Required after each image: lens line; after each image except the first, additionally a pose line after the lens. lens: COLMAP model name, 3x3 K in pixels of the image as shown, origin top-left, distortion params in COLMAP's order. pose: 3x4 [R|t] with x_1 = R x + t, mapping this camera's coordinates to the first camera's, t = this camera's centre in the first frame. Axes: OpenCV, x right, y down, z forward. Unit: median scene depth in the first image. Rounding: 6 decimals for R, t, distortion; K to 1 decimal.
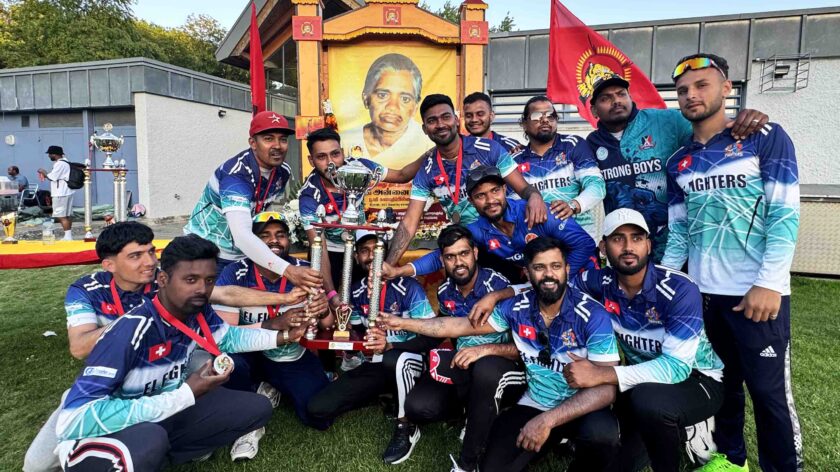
lens RADIAL K [[441.0, 0, 440.1], [0, 441.0, 205.7], [0, 0, 1]] dist [0.000231, -0.000527]
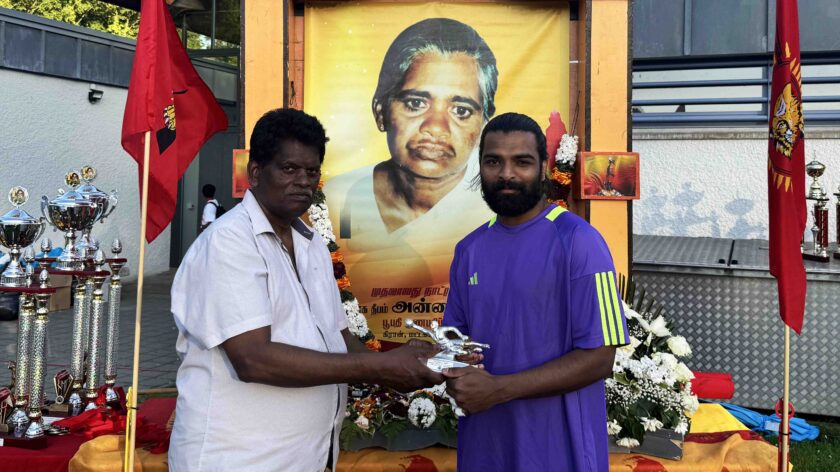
lens RADIAL K [[832.1, 0, 445.7], [0, 832.1, 158.9], [0, 0, 1]] dist [0.143858, -0.282429]
pose [[0.997941, 0.002002, -0.064107, -0.038166], [-0.009267, 0.993526, -0.113228, -0.086611], [0.063466, 0.113589, 0.991499, 0.108940]]
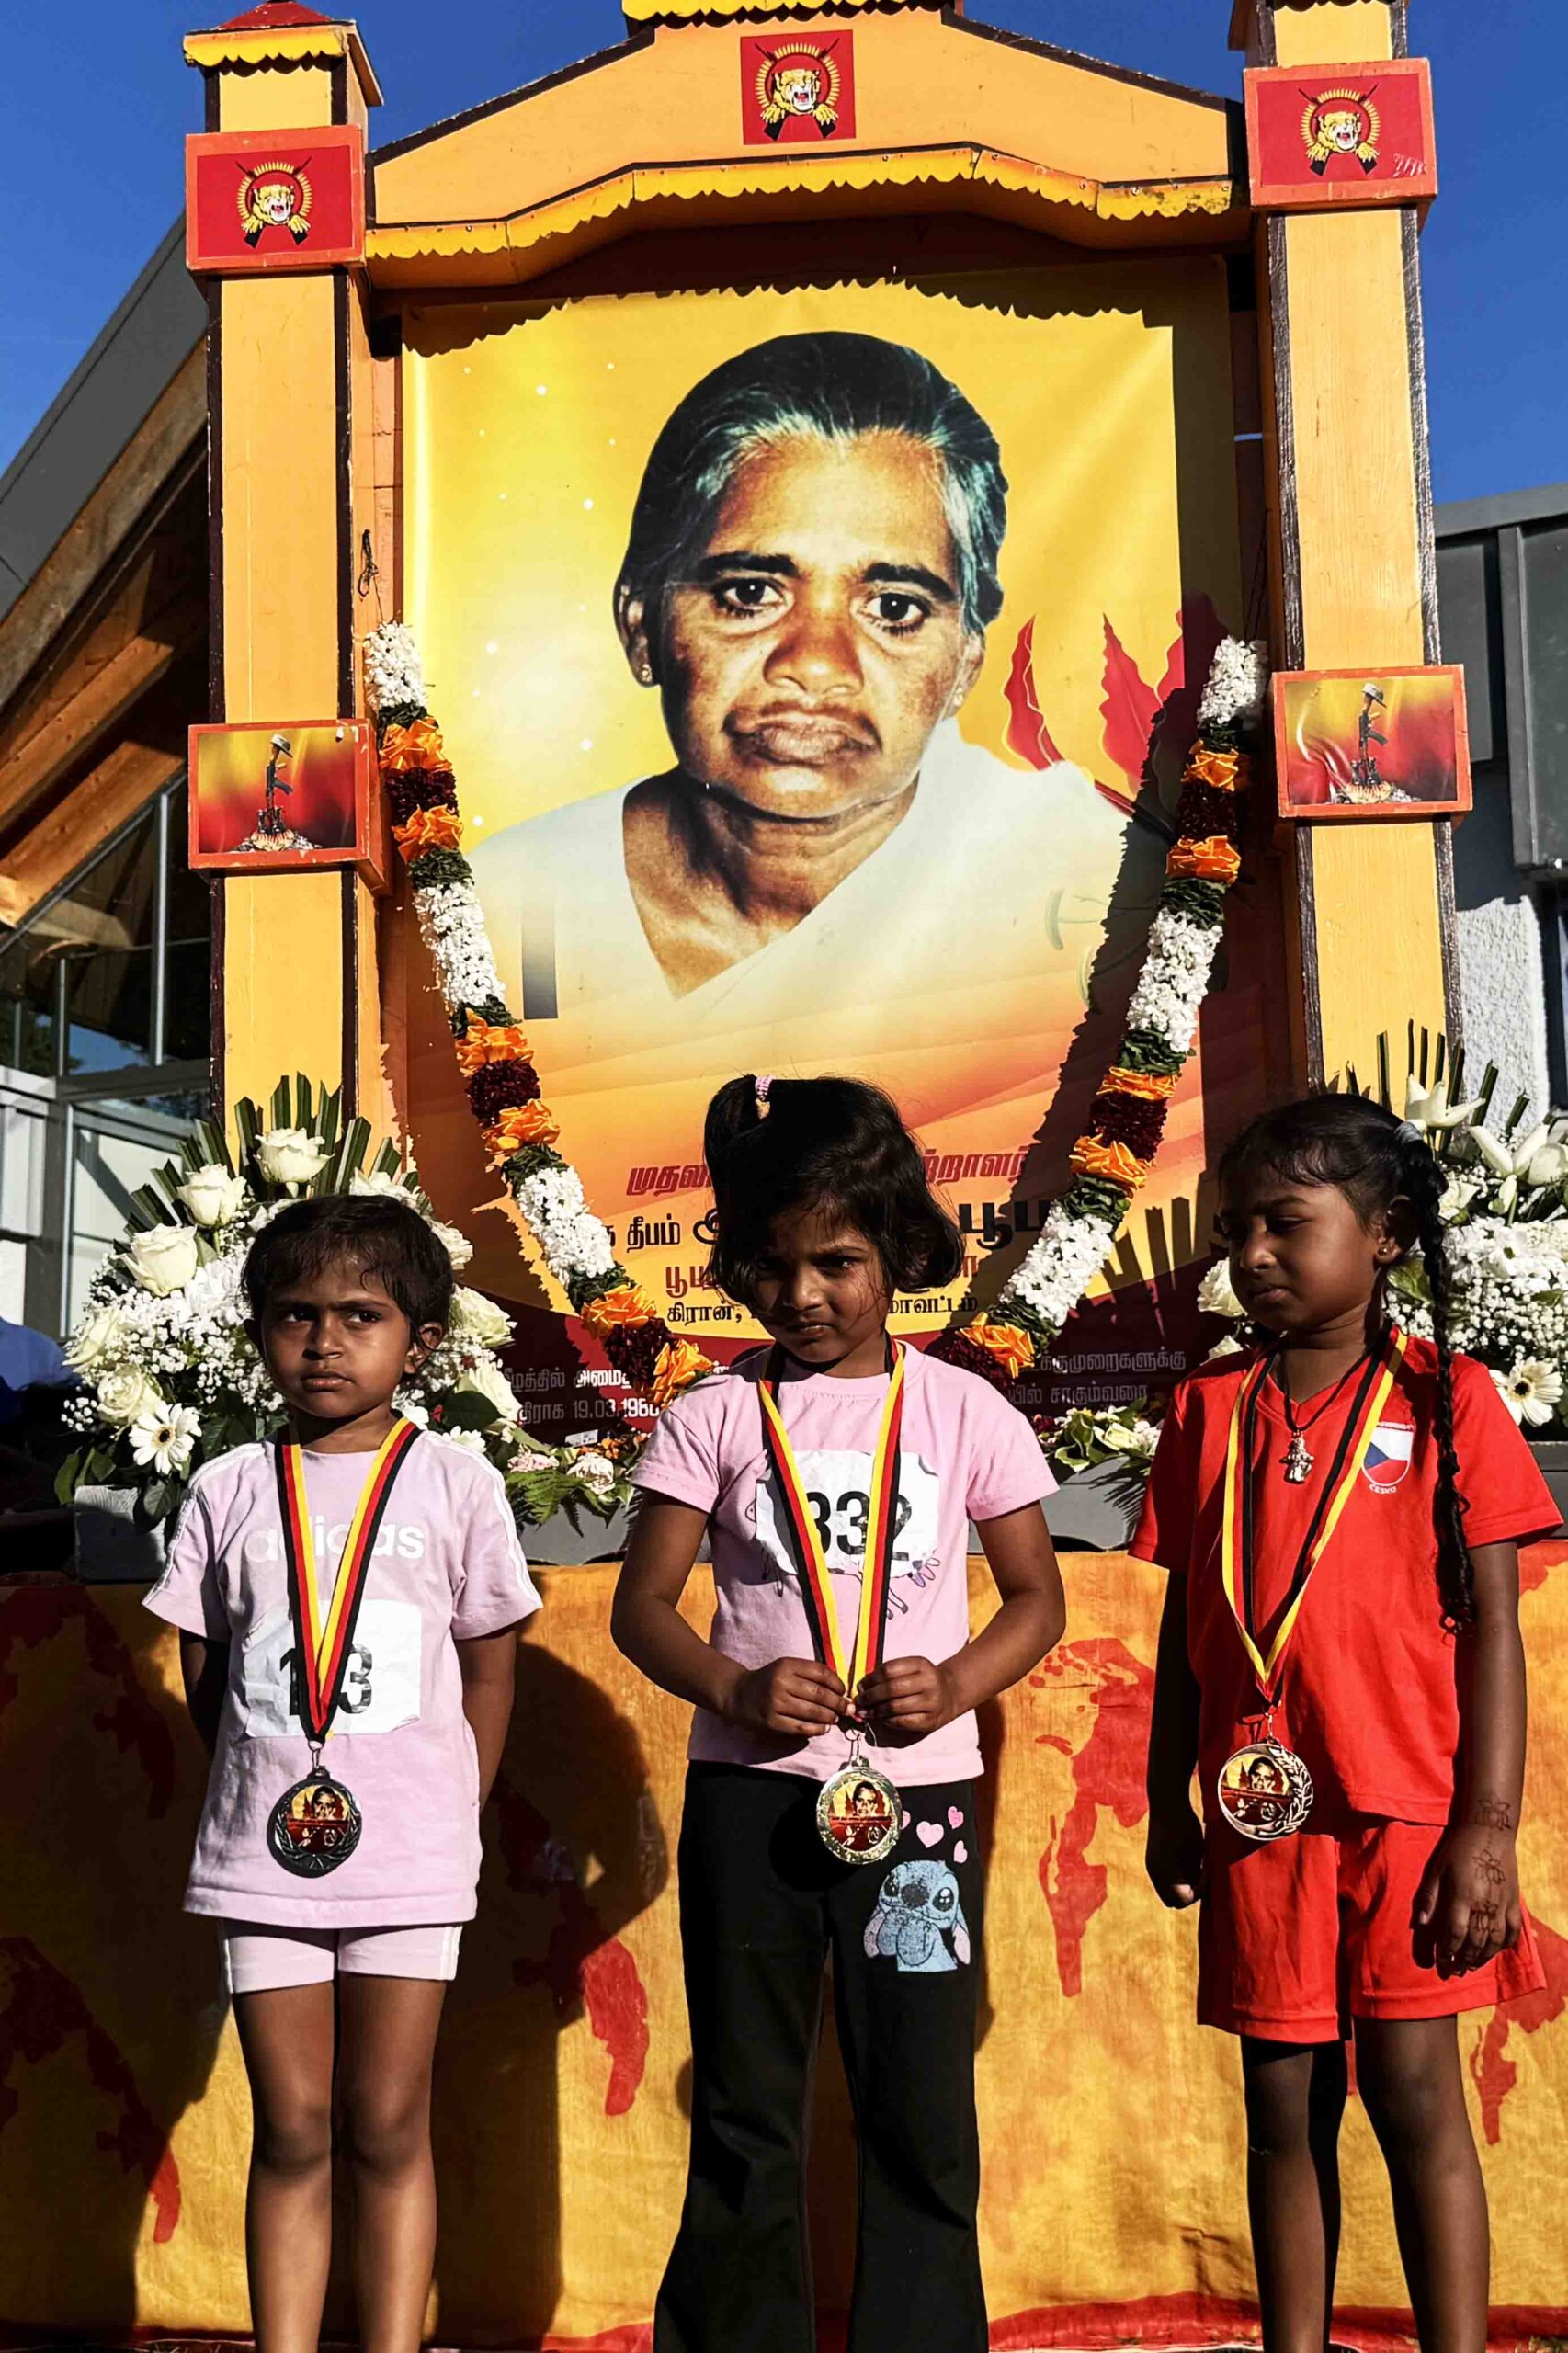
lens RADIAL K [[3158.0, 0, 731.2], [0, 3158.0, 1182.5], [0, 0, 1]] dist [0.094205, -0.000510]
pose [[0.987024, -0.049938, -0.152608, 0.020507], [0.009804, 0.967377, -0.253151, 0.219521], [0.160271, 0.248370, 0.955314, 0.005010]]
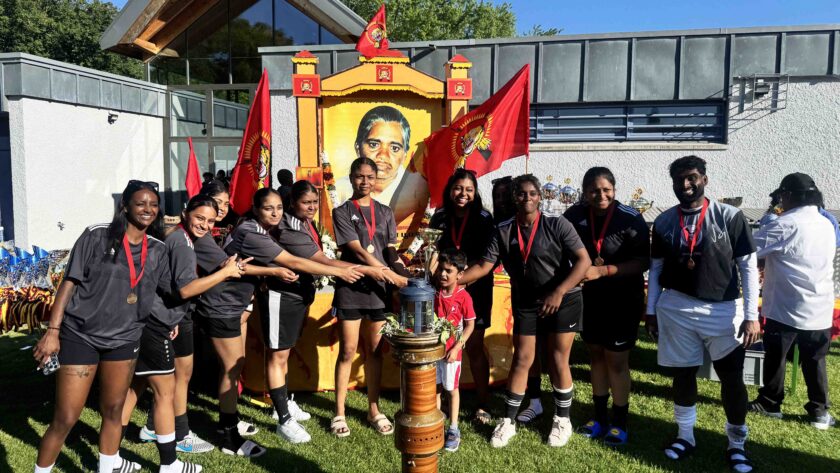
lens RADIAL K [[594.8, 0, 422.5], [0, 594.8, 234.8], [0, 0, 1]] dist [0.006641, -0.007052]
pose [[0.996180, -0.015762, 0.085885, -0.137535], [0.013874, 0.999650, 0.022531, -0.062621], [-0.086210, -0.021253, 0.996050, -0.439959]]
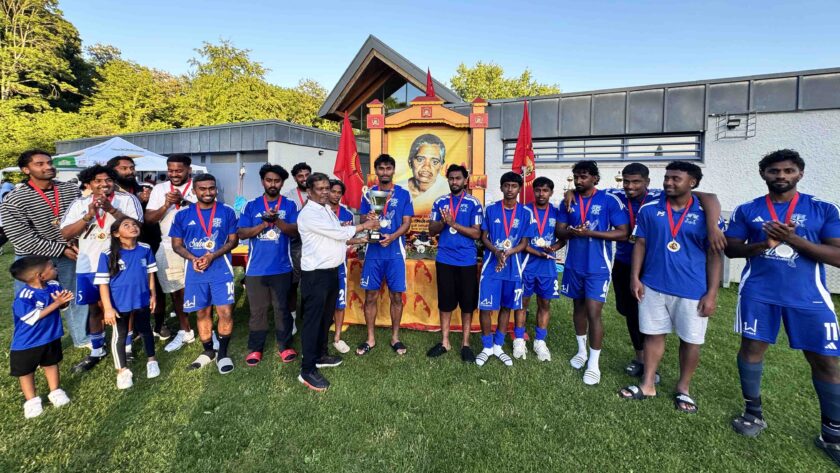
lens RADIAL K [[334.6, 0, 421.5], [0, 334.6, 195.8], [0, 0, 1]] dist [-0.000767, -0.000439]
pose [[0.987536, 0.009869, -0.157087, 0.062123], [-0.017535, 0.998718, -0.047491, -0.063132], [0.156416, 0.049654, 0.986442, -0.176679]]
